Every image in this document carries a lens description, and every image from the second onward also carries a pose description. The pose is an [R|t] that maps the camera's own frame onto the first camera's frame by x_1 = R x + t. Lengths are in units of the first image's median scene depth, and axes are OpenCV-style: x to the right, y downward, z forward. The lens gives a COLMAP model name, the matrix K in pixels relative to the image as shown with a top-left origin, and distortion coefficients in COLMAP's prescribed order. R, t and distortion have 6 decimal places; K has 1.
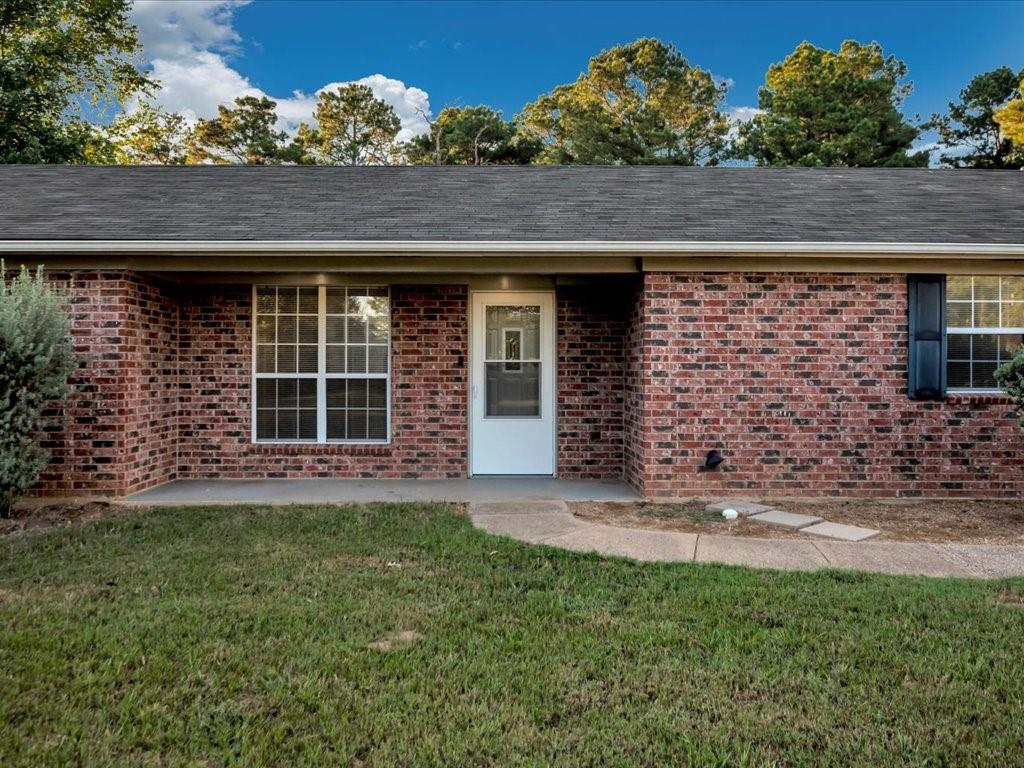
lens RADIAL K [[784.0, 0, 512.1], [0, 784.0, 366.1], [0, 0, 1]] dist [-0.000827, 0.002932]
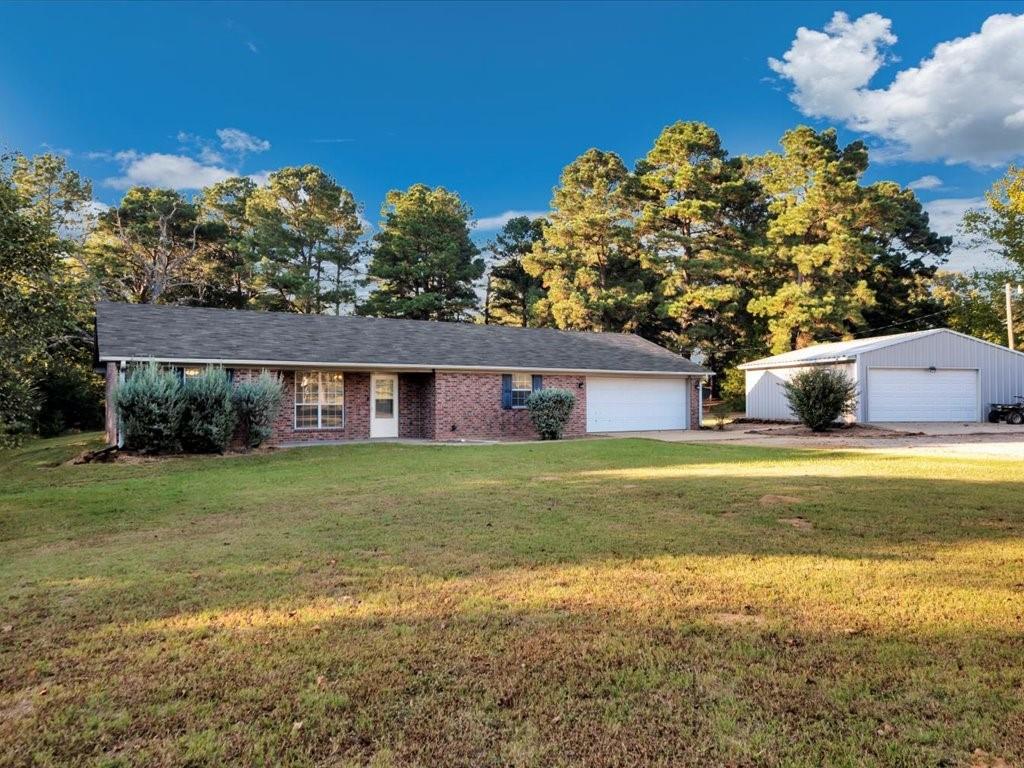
lens RADIAL K [[784.0, 0, 512.1], [0, 784.0, 366.1], [0, 0, 1]] dist [-0.000827, 0.002932]
pose [[0.855787, 0.016064, 0.517079, -1.116263], [0.001366, 0.999444, -0.033309, -0.030037], [-0.517327, 0.029212, 0.855289, -1.774208]]
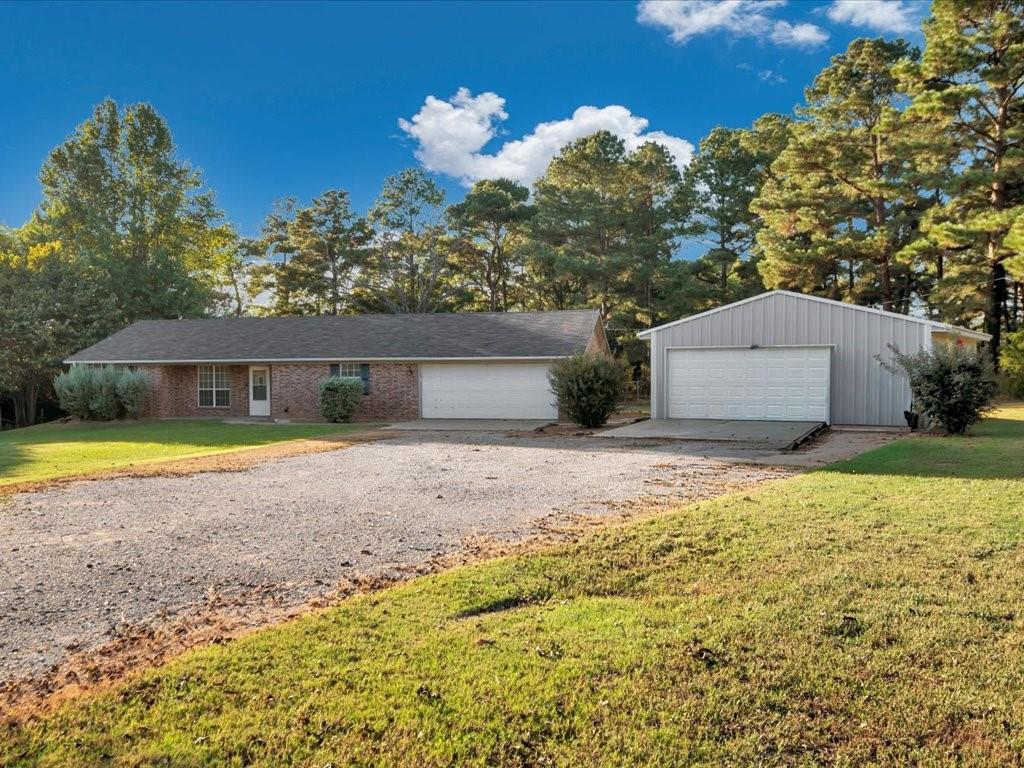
lens RADIAL K [[784.0, 0, 512.1], [0, 784.0, 366.1], [0, 0, 1]] dist [-0.000827, 0.002932]
pose [[0.973802, -0.011367, -0.227113, 2.023544], [0.010576, 0.999933, -0.004700, -0.066987], [0.227152, 0.002175, 0.973857, -2.363919]]
